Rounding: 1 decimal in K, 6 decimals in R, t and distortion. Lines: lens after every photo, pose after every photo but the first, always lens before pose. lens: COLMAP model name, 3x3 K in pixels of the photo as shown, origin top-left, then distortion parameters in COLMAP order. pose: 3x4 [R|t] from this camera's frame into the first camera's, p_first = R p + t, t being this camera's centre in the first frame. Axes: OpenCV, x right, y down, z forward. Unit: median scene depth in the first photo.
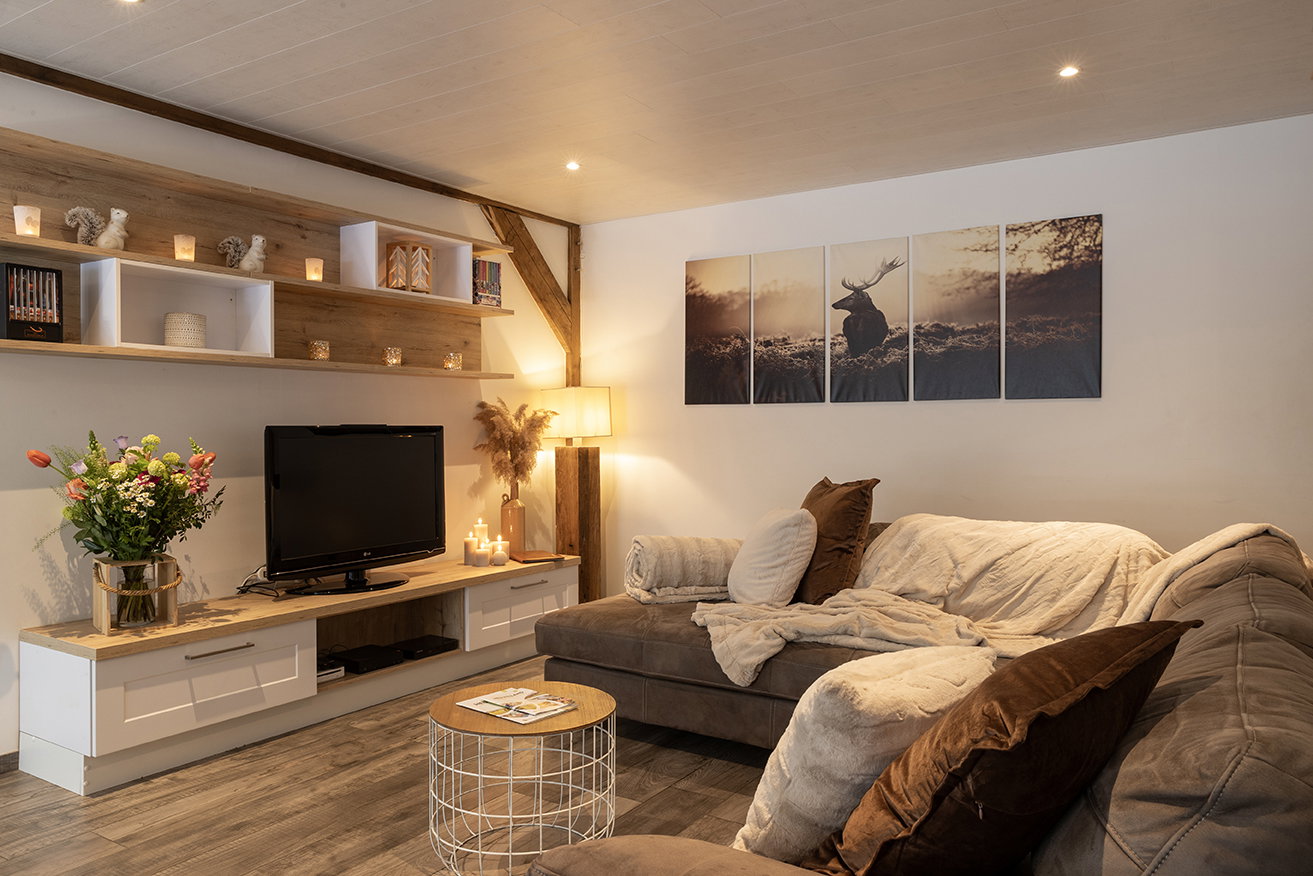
lens RADIAL K [[954.3, 0, 626.8], [0, 954.3, 435.2], [0, 0, 1]] dist [-0.006379, 0.010494]
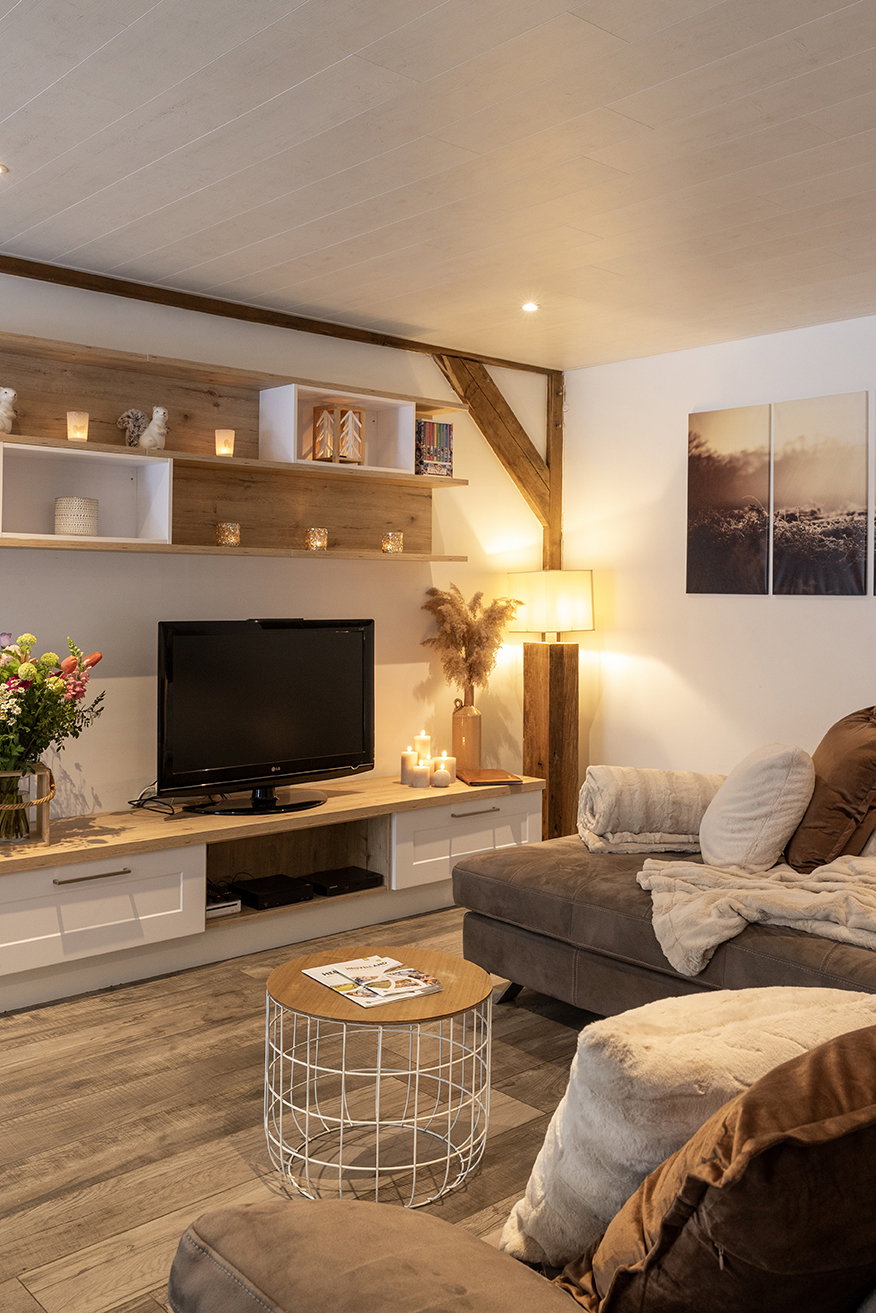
lens RADIAL K [[1146.6, 0, 400.6], [0, 1146.6, 576.3], [0, 0, 1]] dist [0.004307, 0.019276]
pose [[0.965868, 0.009747, -0.258852, 0.102288], [-0.015687, 0.999659, -0.020890, -0.029642], [0.258560, 0.024238, 0.965691, 0.021430]]
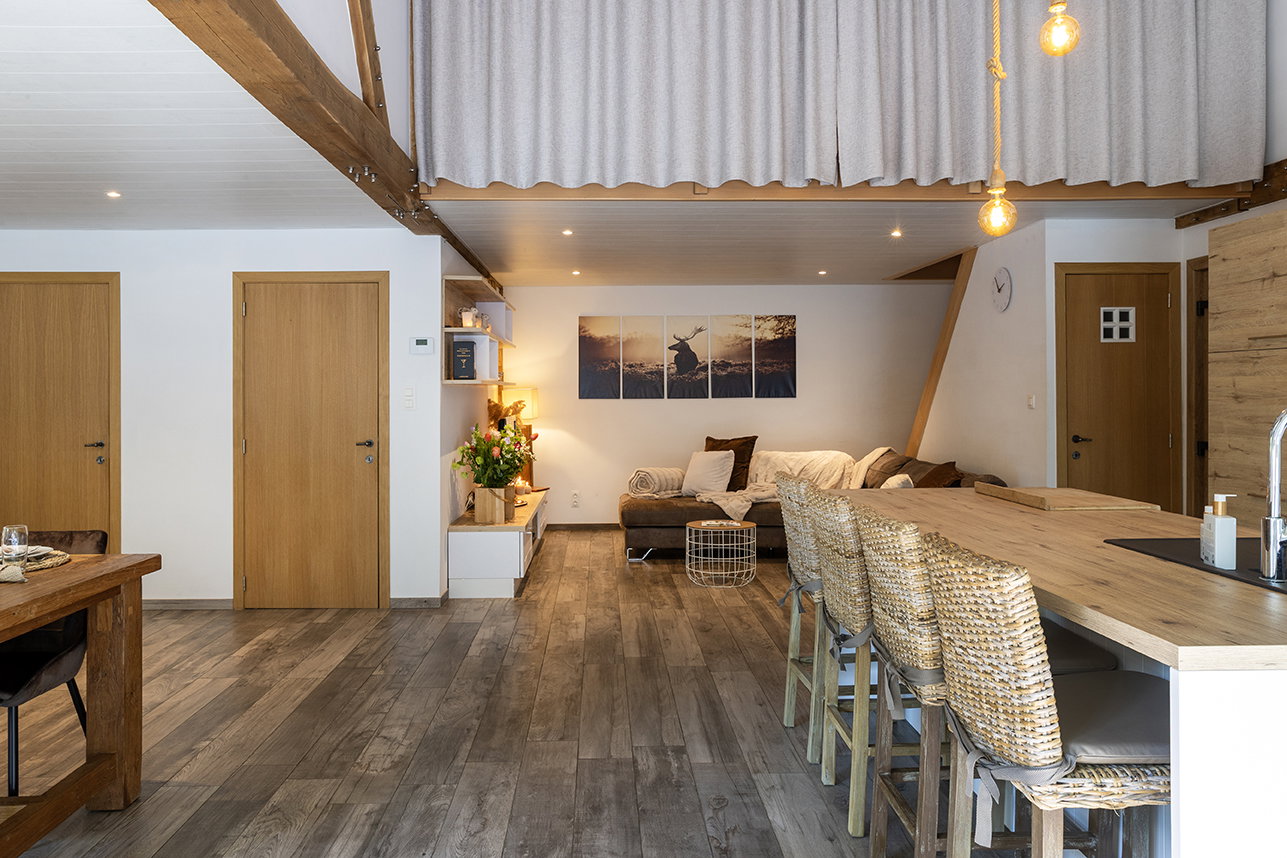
lens RADIAL K [[935.4, 0, 633.5], [0, 935.4, 395.5], [0, 0, 1]] dist [-0.006379, 0.010494]
pose [[0.811817, -0.003807, 0.583899, -1.105412], [0.010488, 0.999912, -0.008063, -0.031242], [-0.583818, 0.012669, 0.811786, -0.561819]]
